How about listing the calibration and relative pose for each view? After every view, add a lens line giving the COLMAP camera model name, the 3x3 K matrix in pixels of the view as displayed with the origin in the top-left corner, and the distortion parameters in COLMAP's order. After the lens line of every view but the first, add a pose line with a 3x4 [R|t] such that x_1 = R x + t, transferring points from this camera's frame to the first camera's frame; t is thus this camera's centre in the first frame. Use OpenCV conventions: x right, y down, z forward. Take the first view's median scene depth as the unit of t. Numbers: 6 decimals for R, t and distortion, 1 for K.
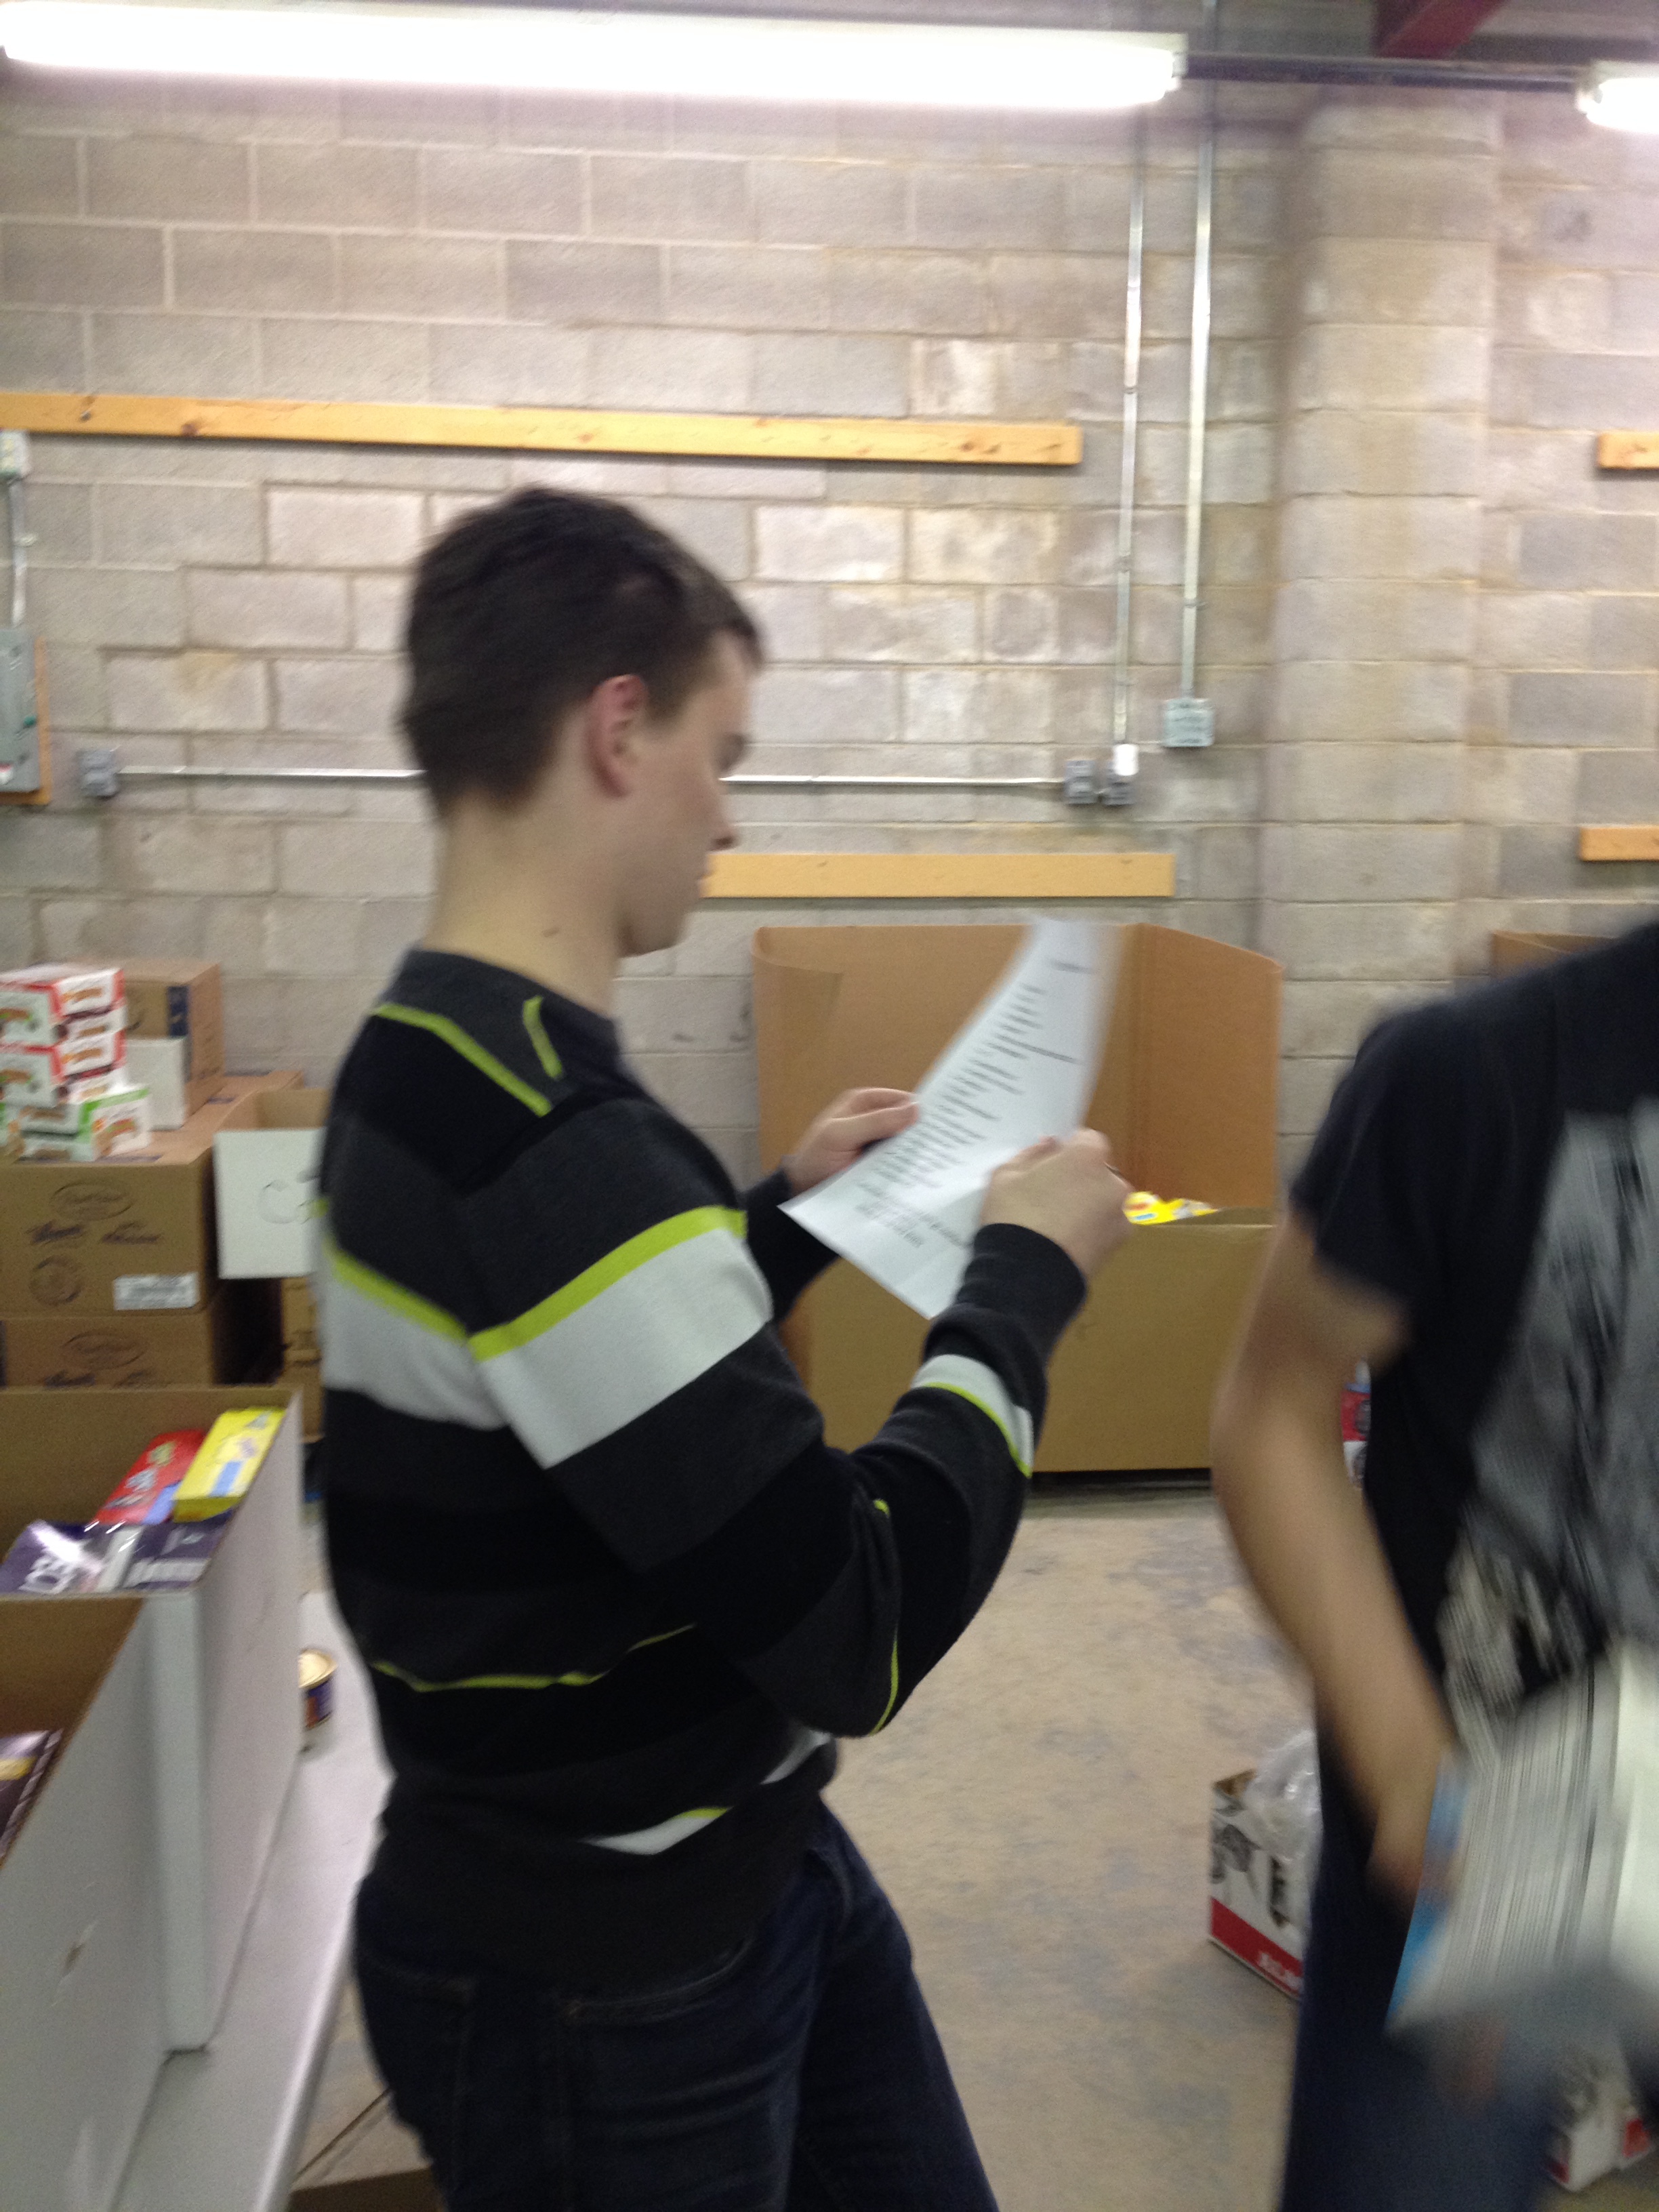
lens RADIAL K [[2057.1, 0, 829.5], [0, 2057.1, 1106.0], [0, 0, 1]] dist [0.155819, -0.337628]
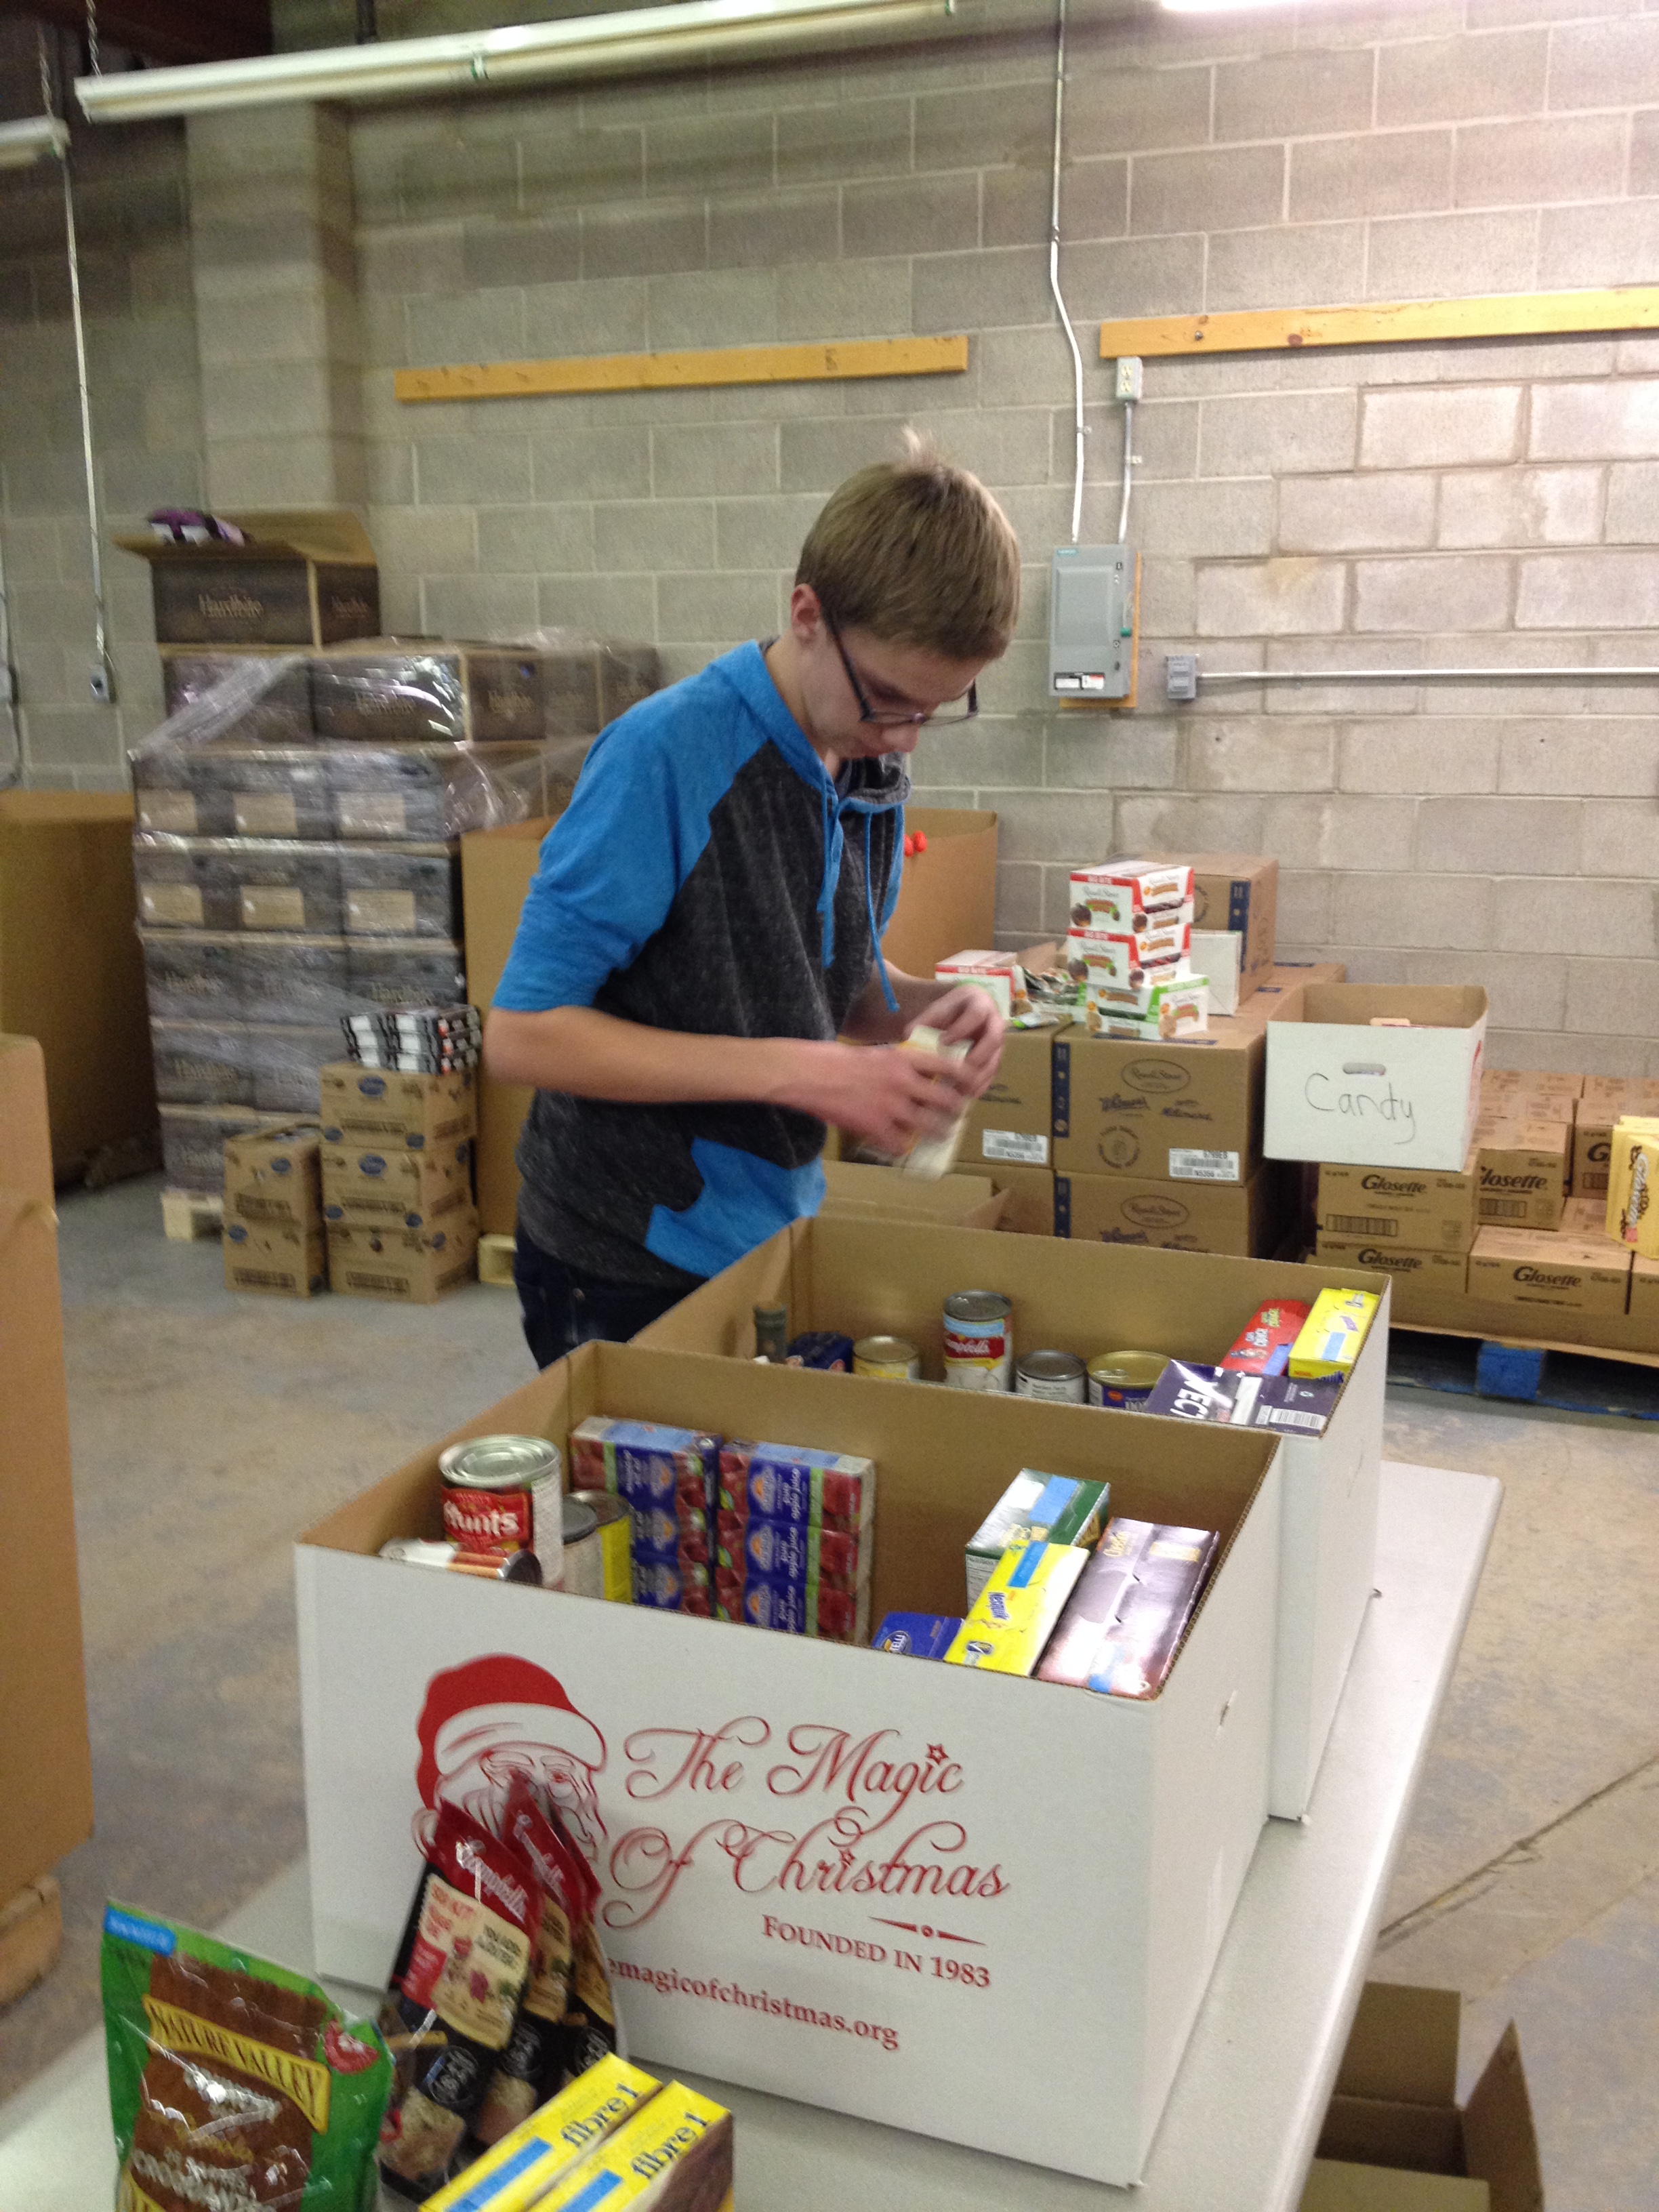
lens RADIAL K [[2093.1, 0, 797.9], [0, 2093.1, 1114.0], [0, 0, 1]] dist [0.146142, -0.308013]
pose [[0.886881, 0.082944, -0.454492, -0.012881], [-0.054353, 0.995653, 0.075642, -0.008111], [0.458790, -0.042383, 0.887533, -0.063087]]
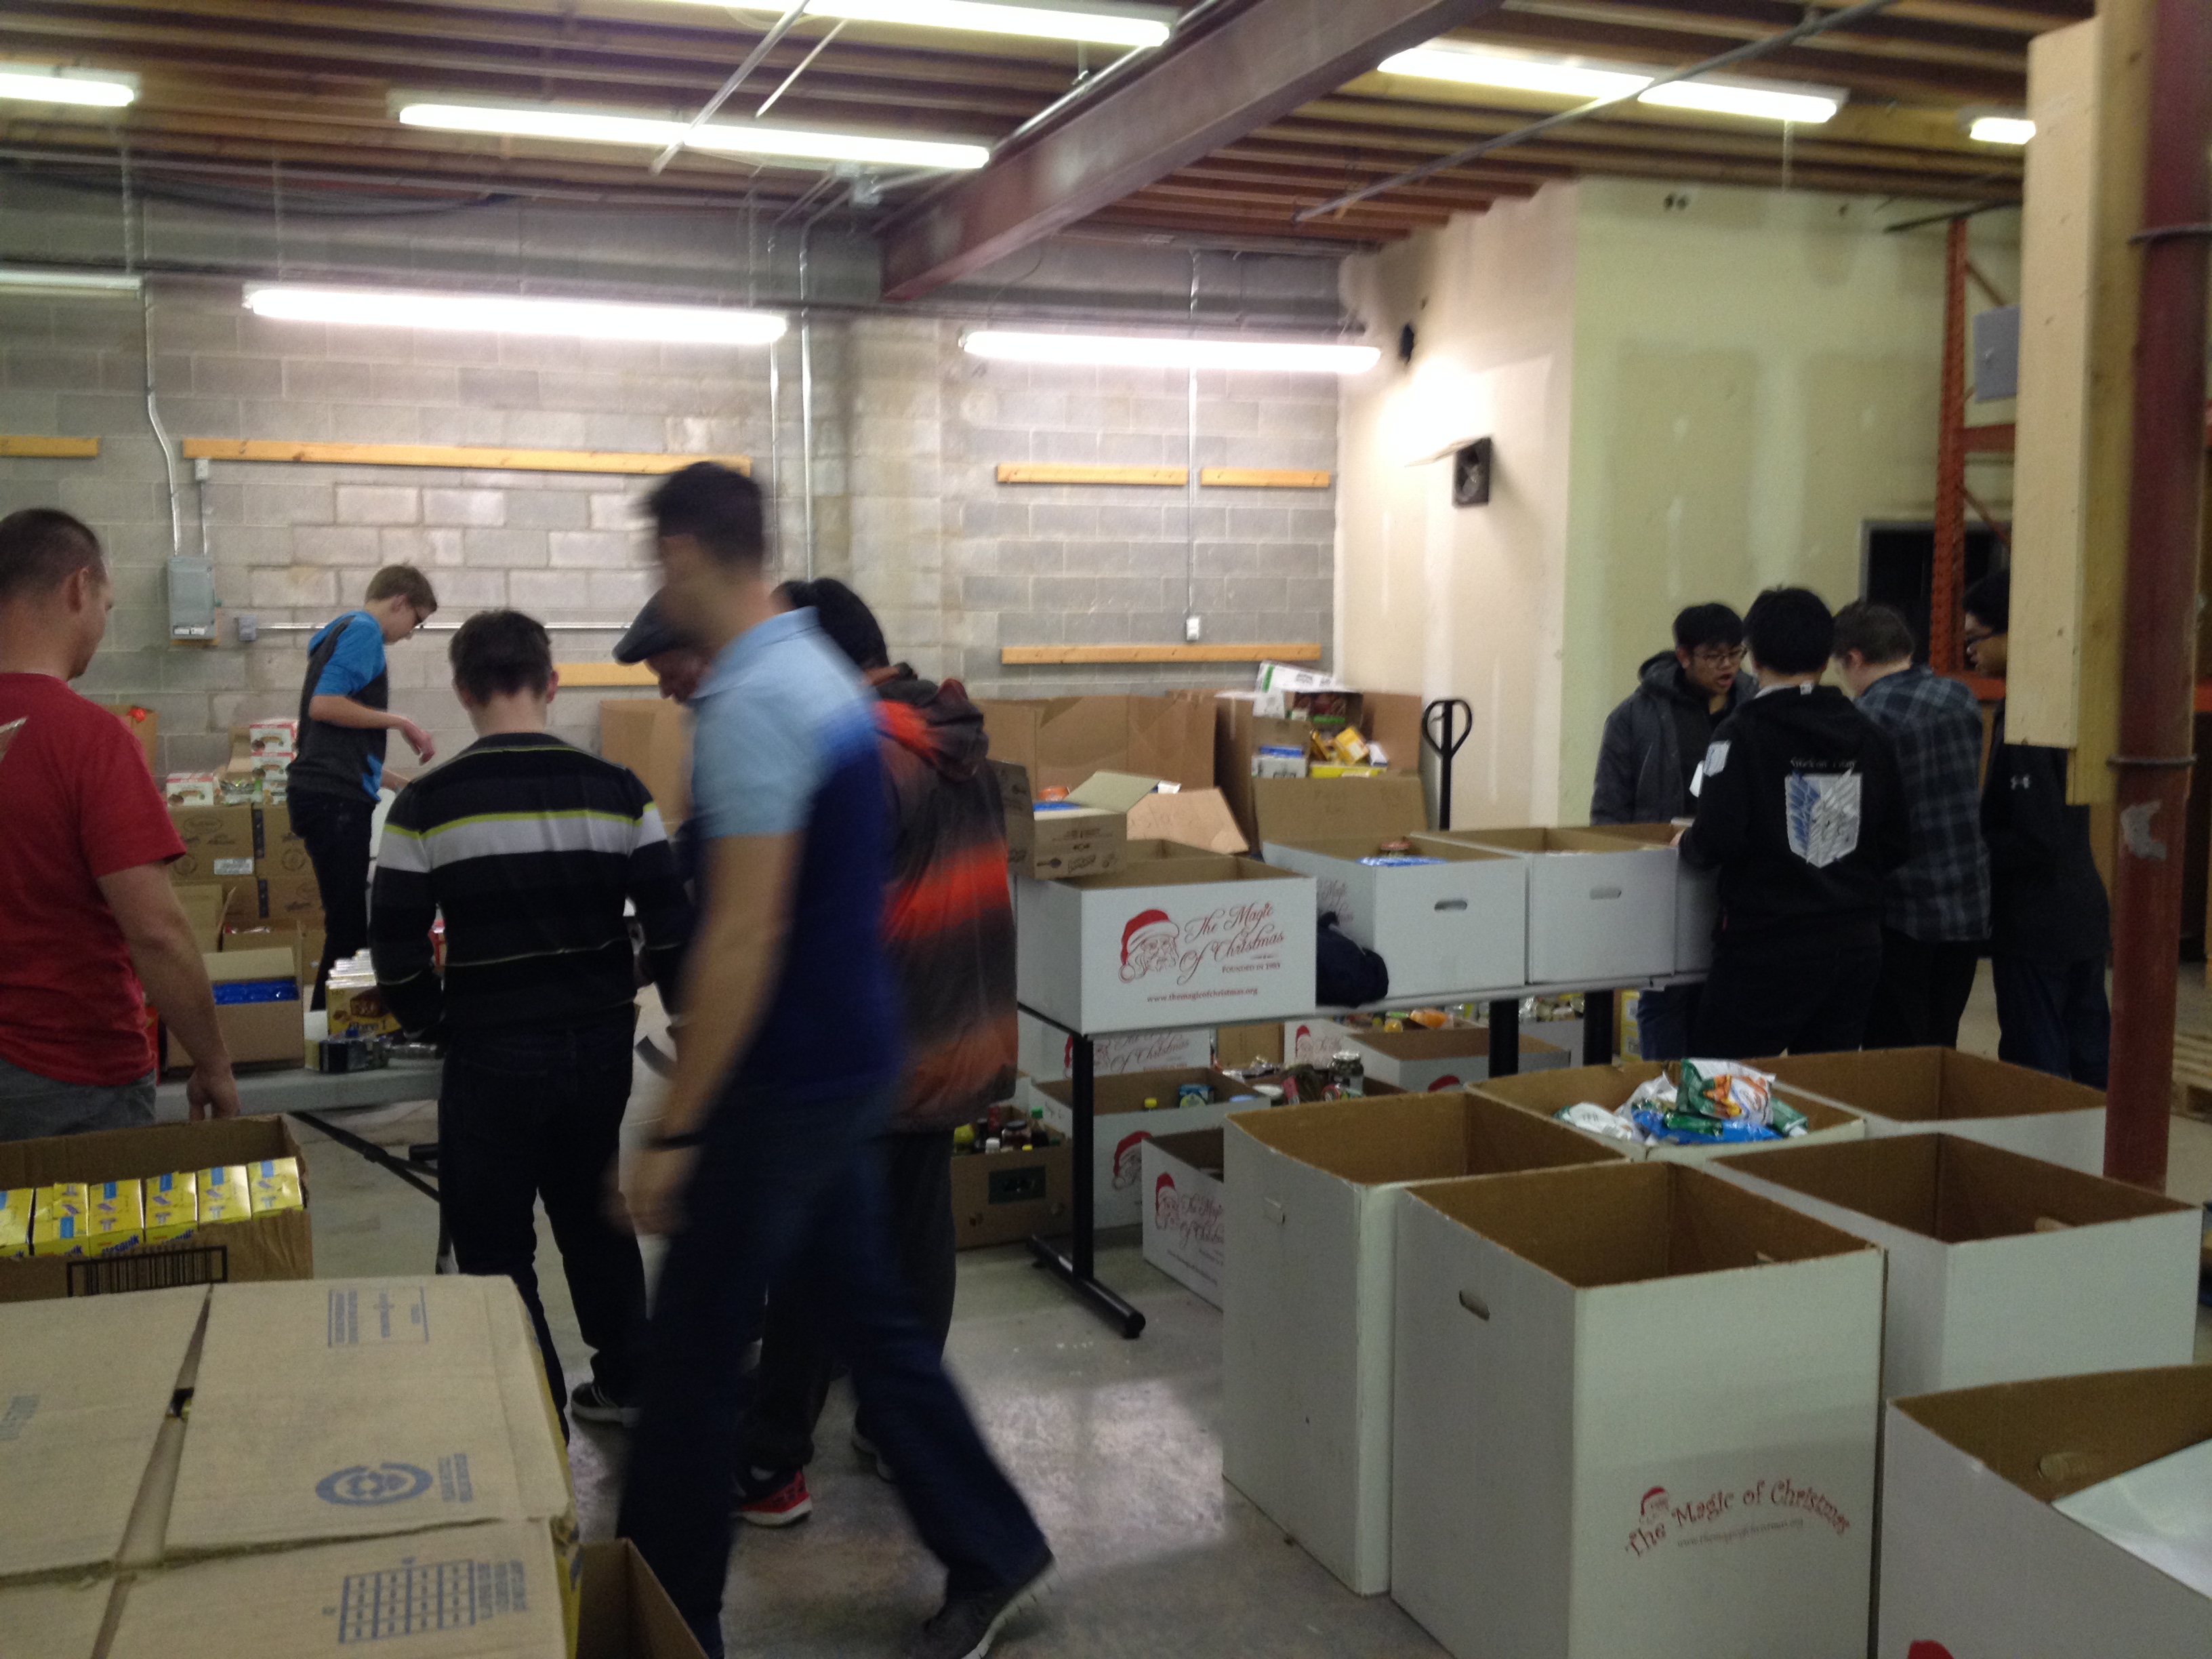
lens RADIAL K [[2145.2, 0, 1140.2], [0, 2145.2, 824.1], [0, 0, 1]] dist [0.147521, -0.339615]
pose [[0.959396, -0.037378, 0.279576, -0.125891], [0.051775, 0.997676, -0.044286, 0.156320], [-0.277271, 0.056963, 0.959102, -1.173749]]
